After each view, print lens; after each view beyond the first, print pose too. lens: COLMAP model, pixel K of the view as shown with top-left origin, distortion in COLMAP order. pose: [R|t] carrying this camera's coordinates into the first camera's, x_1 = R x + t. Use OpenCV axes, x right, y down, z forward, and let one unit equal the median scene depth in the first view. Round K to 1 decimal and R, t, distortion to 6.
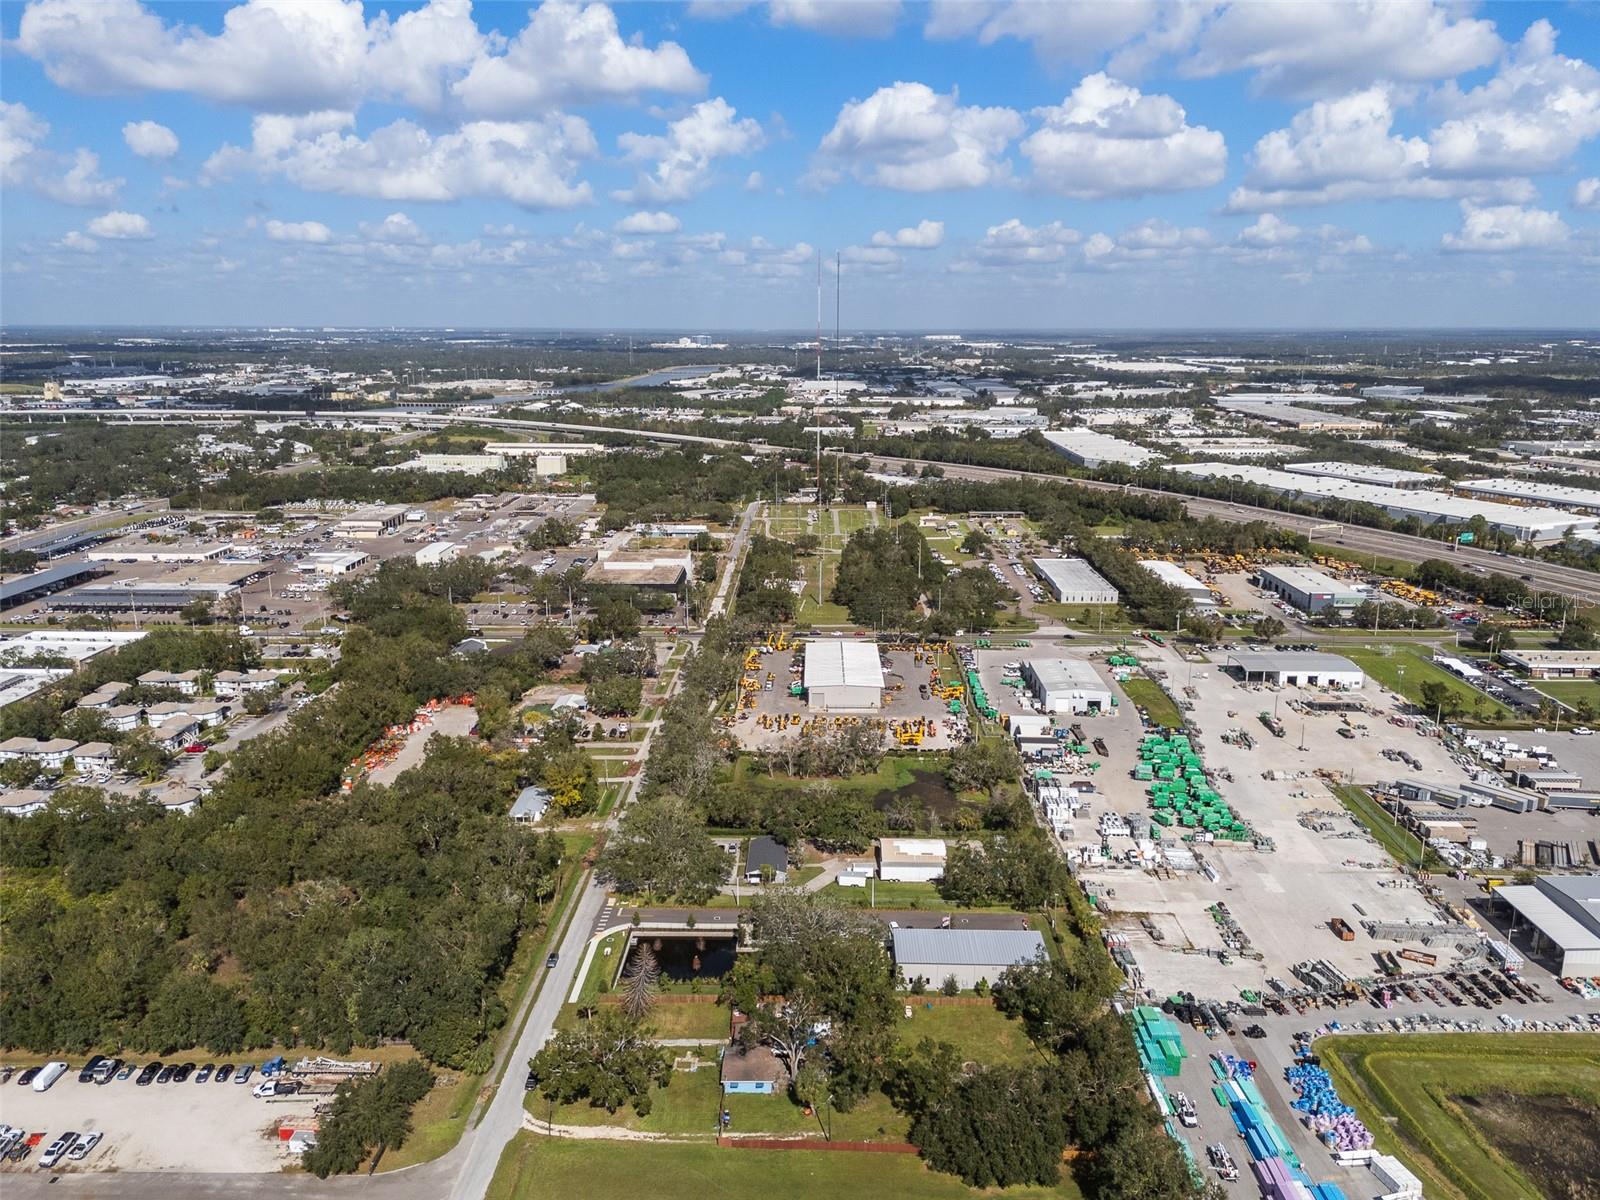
lens RADIAL K [[1168.2, 0, 800.0], [0, 1168.2, 600.0], [0, 0, 1]] dist [0.066146, -0.054904]
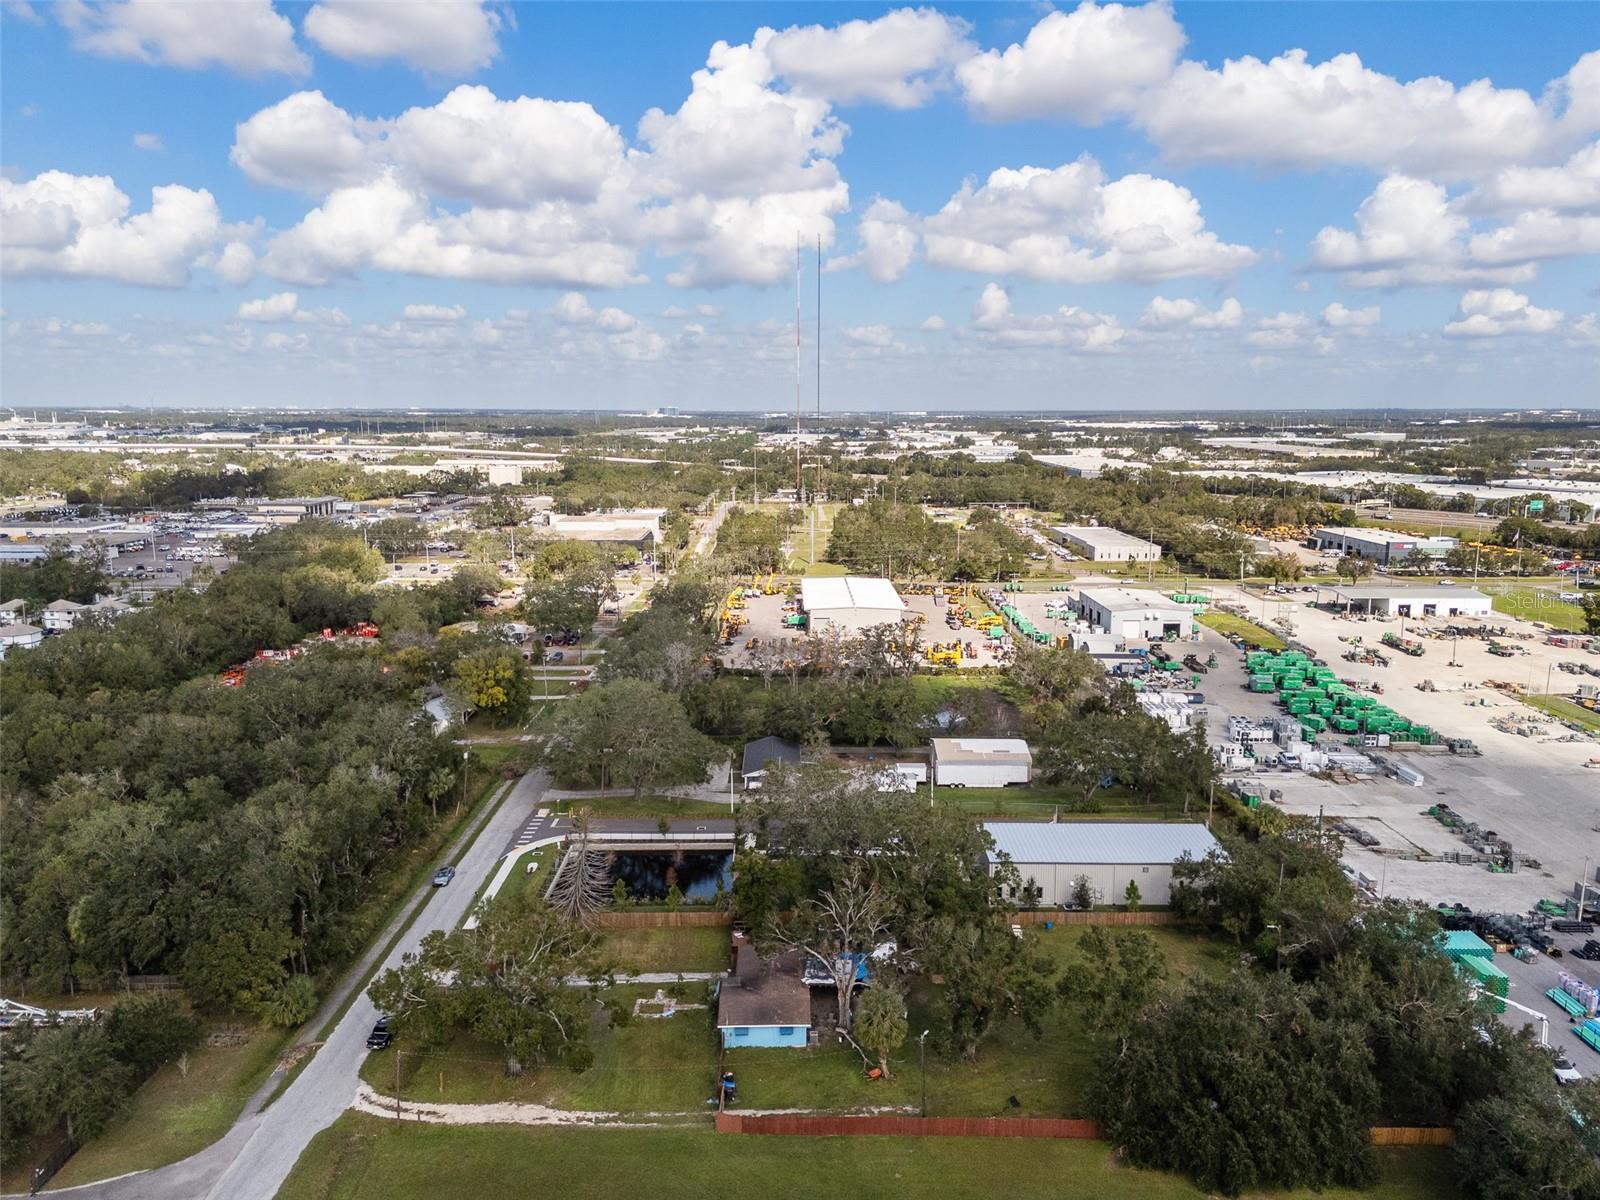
lens RADIAL K [[1168.2, 0, 800.0], [0, 1168.2, 600.0], [0, 0, 1]] dist [0.066146, -0.054904]
pose [[0.999582, -0.004259, 0.028605, -0.031473], [0.006324, 0.997349, -0.072490, 0.180380], [-0.028220, 0.072641, 0.996959, 0.309851]]
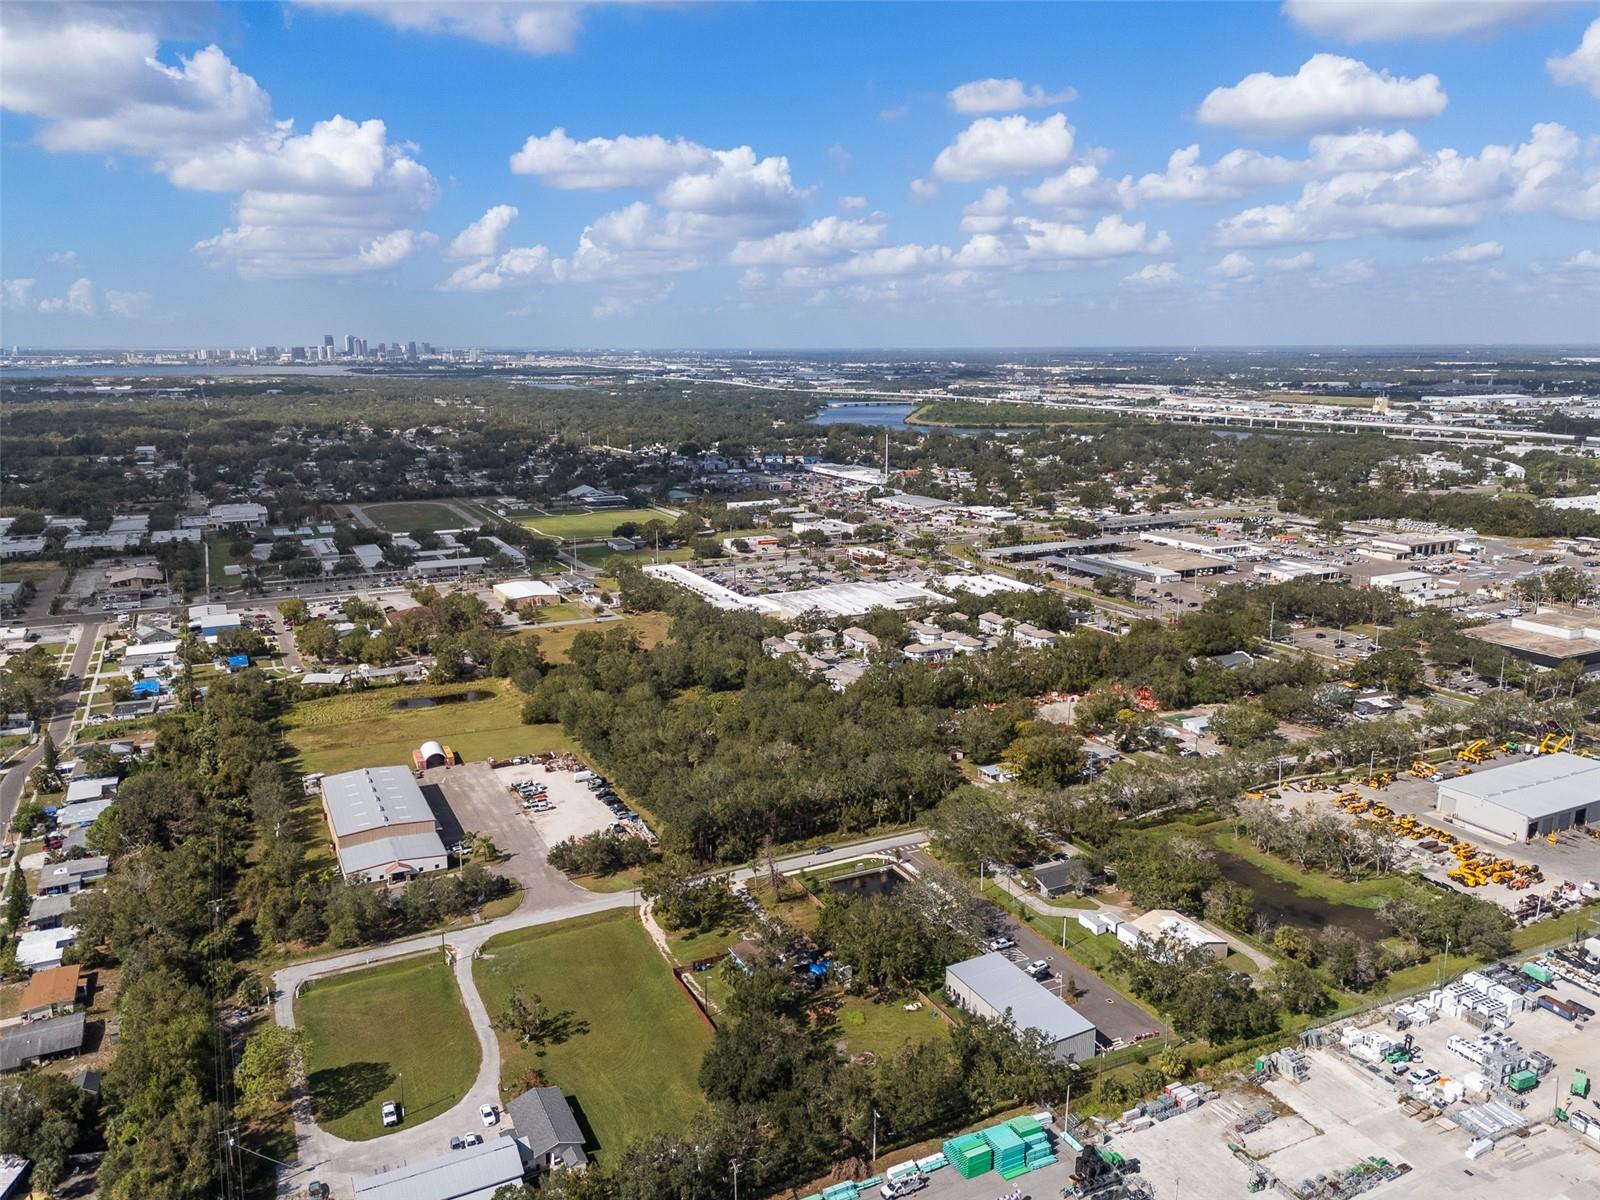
lens RADIAL K [[1168.2, 0, 800.0], [0, 1168.2, 600.0], [0, 0, 1]] dist [0.066146, -0.054904]
pose [[0.475667, 0.189776, -0.858910, 0.706134], [-0.202792, 0.973805, 0.102855, -0.064904], [0.855930, 0.125256, 0.501692, 0.297917]]
